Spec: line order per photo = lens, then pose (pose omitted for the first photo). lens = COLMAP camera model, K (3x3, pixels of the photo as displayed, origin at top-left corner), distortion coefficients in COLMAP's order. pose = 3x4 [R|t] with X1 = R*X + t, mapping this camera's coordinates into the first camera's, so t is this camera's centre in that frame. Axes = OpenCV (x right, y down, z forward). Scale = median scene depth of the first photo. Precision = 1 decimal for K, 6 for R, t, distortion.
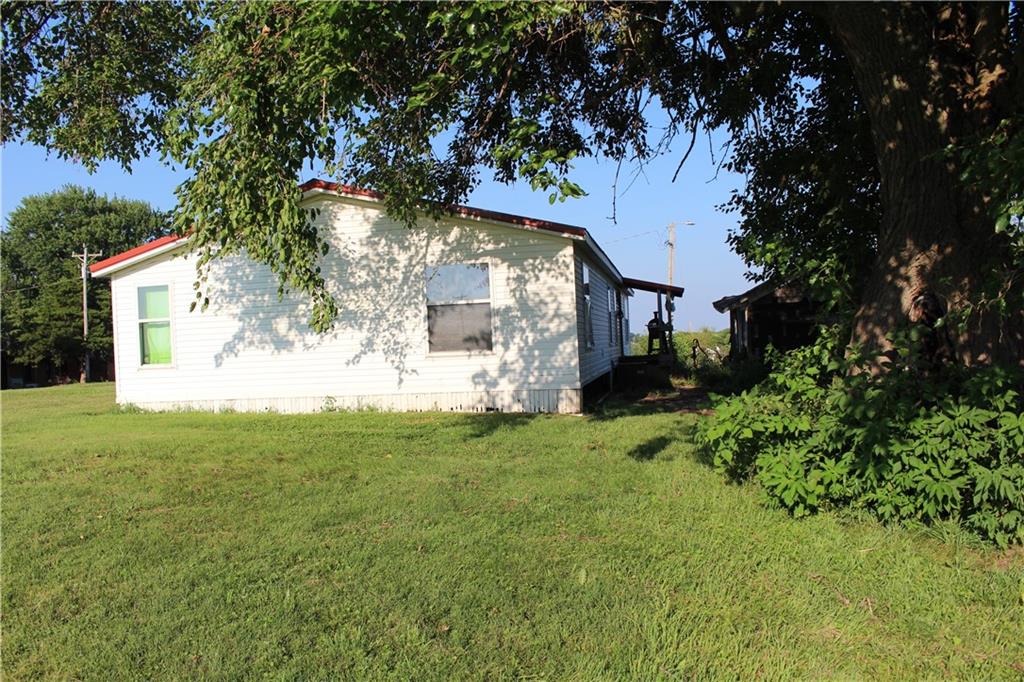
lens RADIAL K [[828.6, 0, 539.6], [0, 828.6, 328.9], [0, 0, 1]] dist [-0.137529, 0.102451]
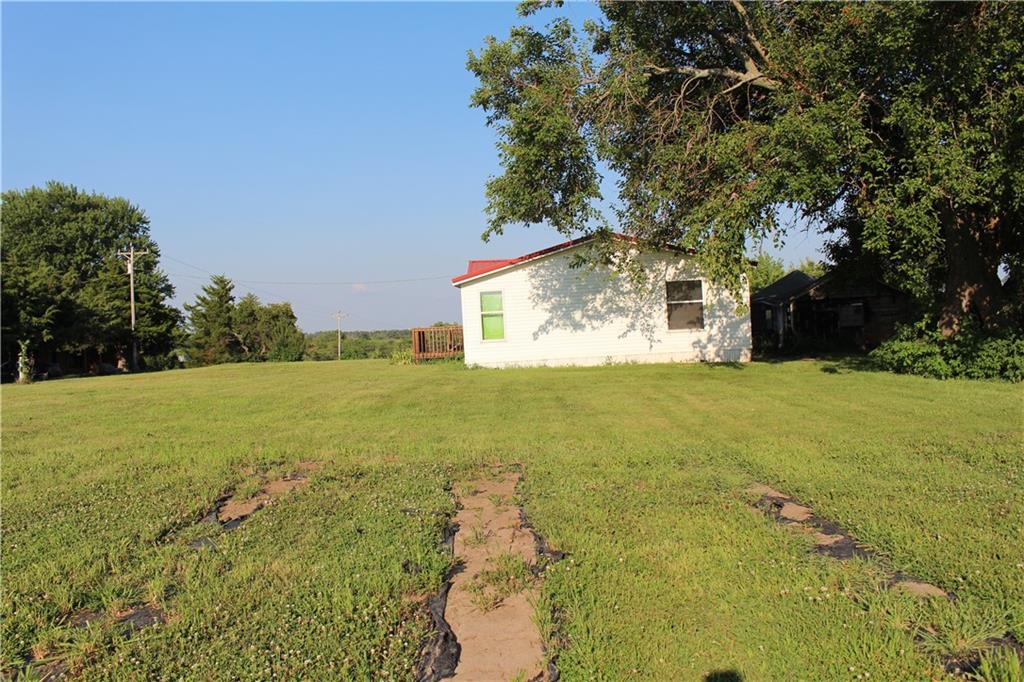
lens RADIAL K [[828.6, 0, 537.2], [0, 828.6, 315.5], [0, 0, 1]] dist [-0.137529, 0.102451]
pose [[0.990725, -0.004813, 0.135796, -0.653335], [0.005196, 0.999983, -0.002464, -0.000024], [-0.135782, 0.003147, 0.990734, -0.718222]]
